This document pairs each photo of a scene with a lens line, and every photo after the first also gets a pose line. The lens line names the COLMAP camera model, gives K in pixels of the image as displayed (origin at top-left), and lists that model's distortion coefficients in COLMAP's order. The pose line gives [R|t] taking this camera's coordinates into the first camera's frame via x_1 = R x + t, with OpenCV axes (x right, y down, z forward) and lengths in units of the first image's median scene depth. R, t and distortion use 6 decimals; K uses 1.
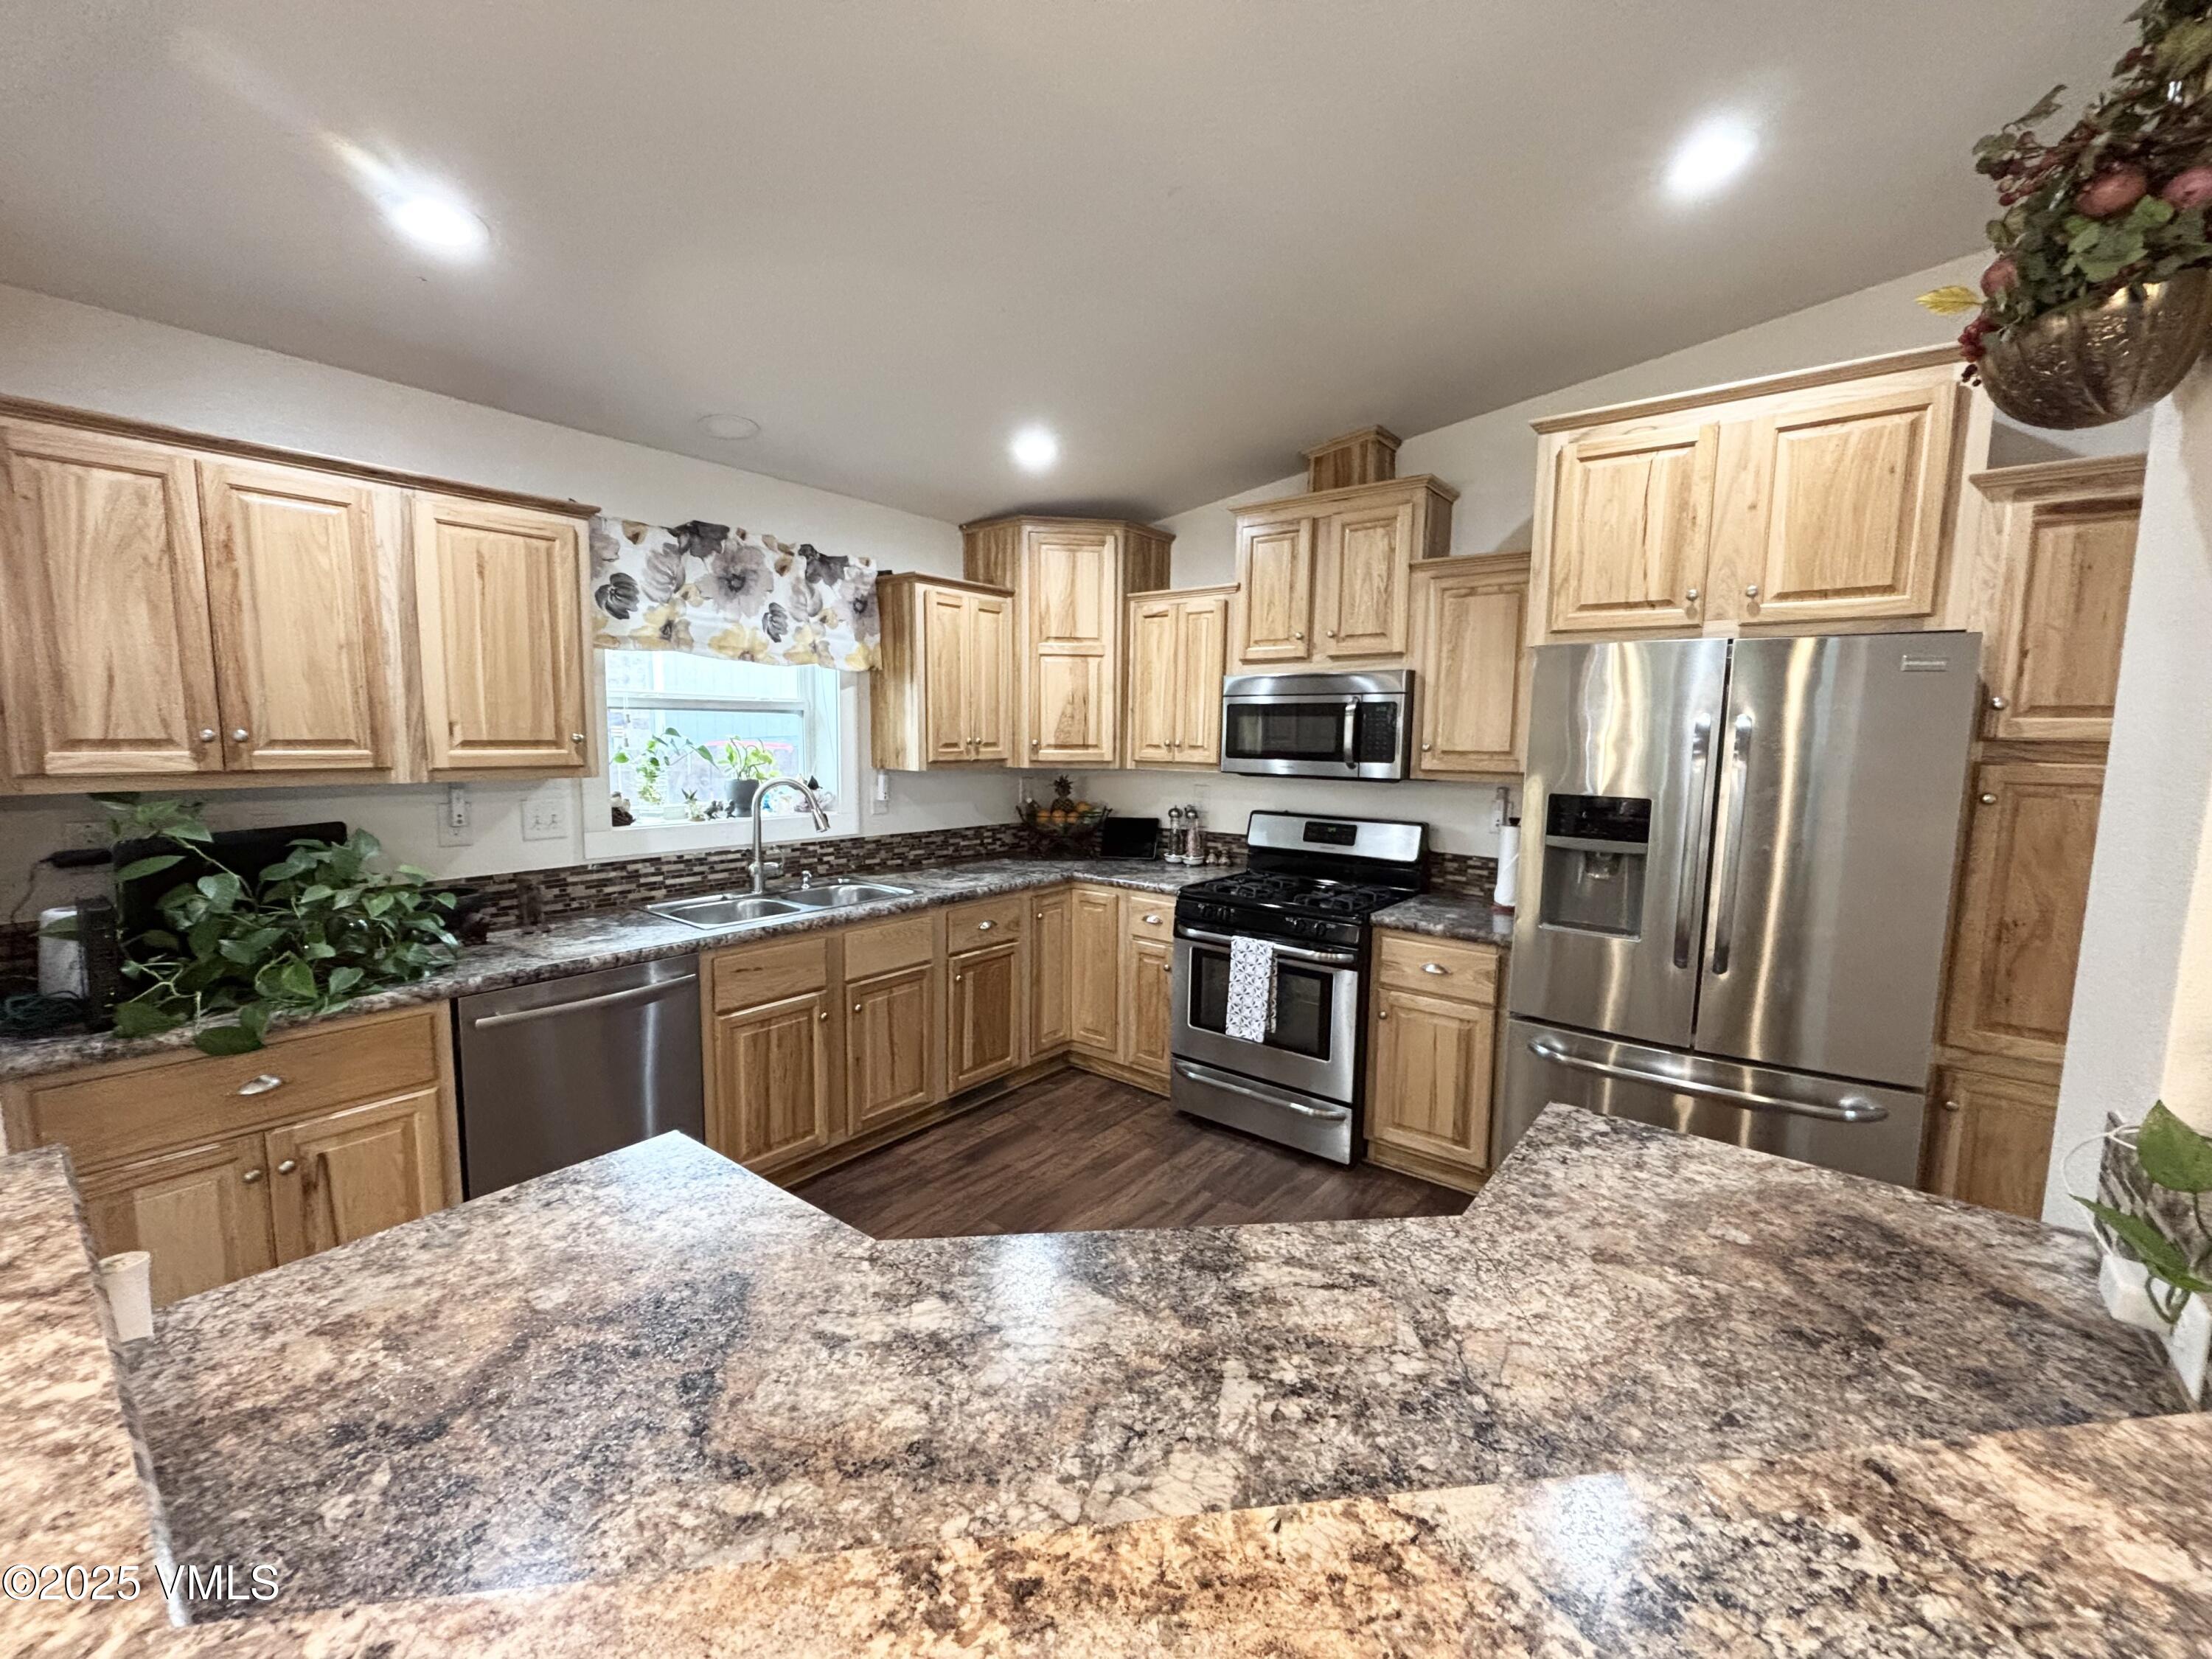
lens RADIAL K [[893.0, 0, 1108.1], [0, 893.0, 828.3], [0, 0, 1]] dist [0.003843, -0.002299]
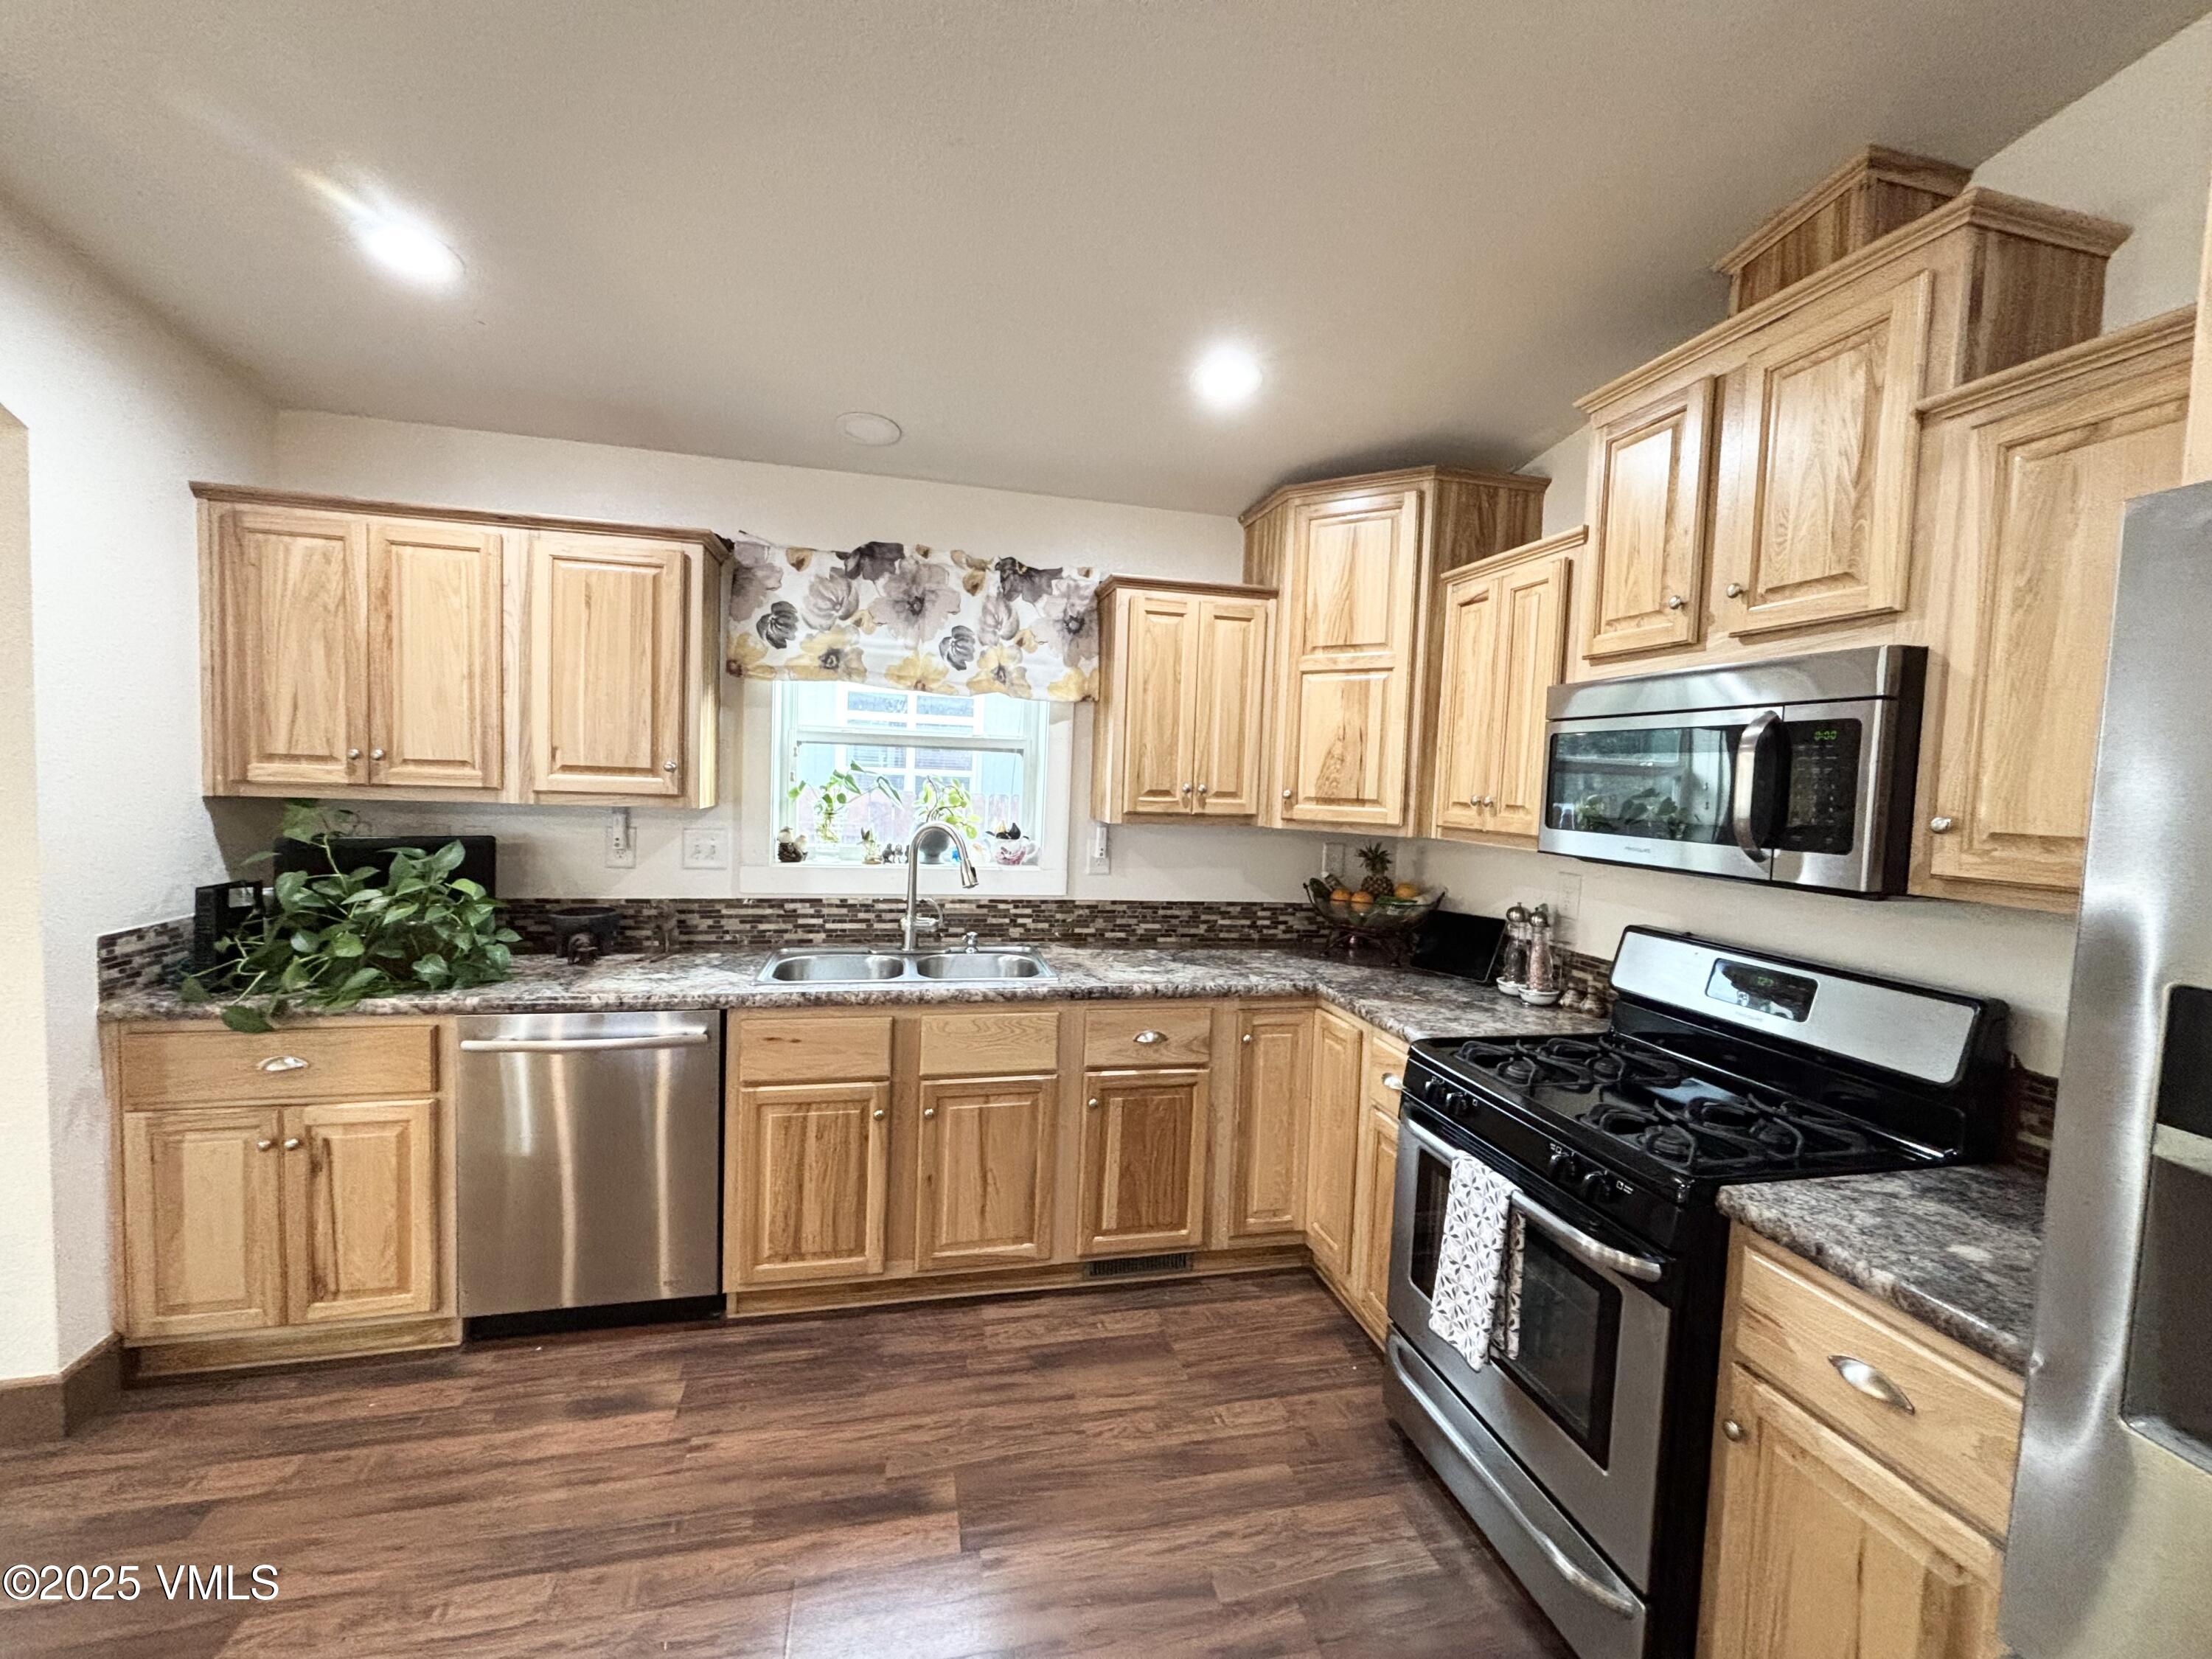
lens RADIAL K [[893.0, 0, 1111.3], [0, 893.0, 823.8], [0, 0, 1]] dist [0.003843, -0.002299]
pose [[0.784866, 0.048963, -0.617729, 0.302116], [-0.094965, 0.994602, -0.041825, -0.034199], [0.612346, 0.091490, 0.785278, 0.418422]]
